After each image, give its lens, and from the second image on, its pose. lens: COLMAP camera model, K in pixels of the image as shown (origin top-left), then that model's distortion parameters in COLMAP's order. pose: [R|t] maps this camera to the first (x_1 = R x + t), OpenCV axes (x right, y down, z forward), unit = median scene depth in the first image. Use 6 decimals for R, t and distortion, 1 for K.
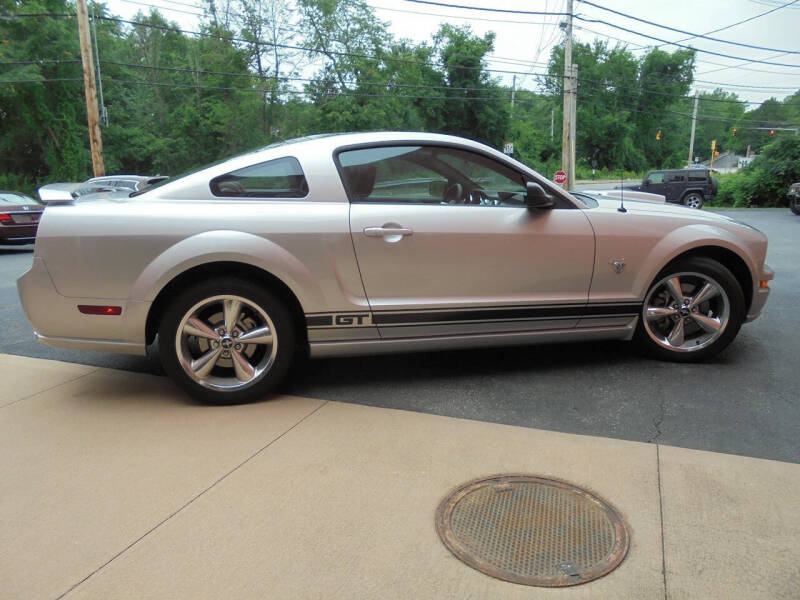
lens RADIAL K [[598.1, 0, 400.0], [0, 598.1, 300.0], [0, 0, 1]] dist [-0.114275, 0.145068]
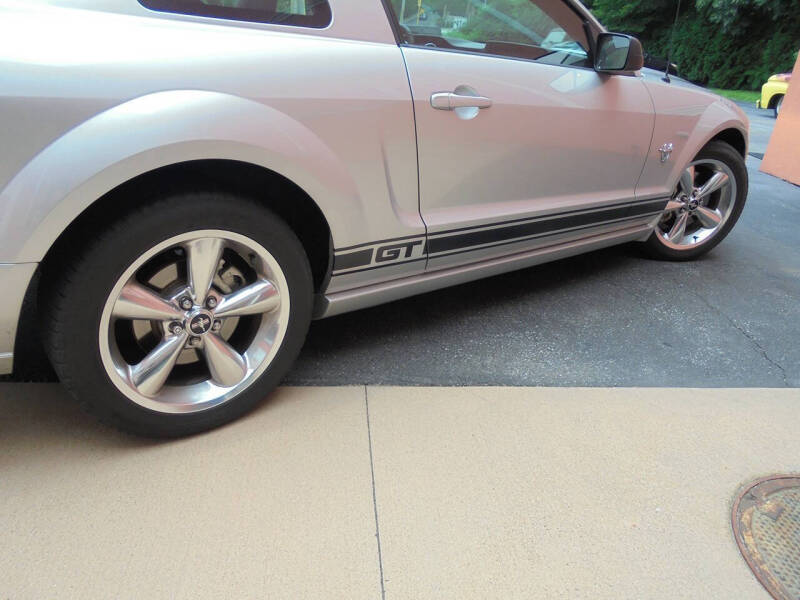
lens RADIAL K [[598.1, 0, 400.0], [0, 598.1, 300.0], [0, 0, 1]] dist [-0.114275, 0.145068]
pose [[0.888123, -0.118821, 0.443981, -0.348711], [0.010745, 0.971108, 0.238399, -0.061948], [-0.459480, -0.206957, 0.863740, 0.475067]]
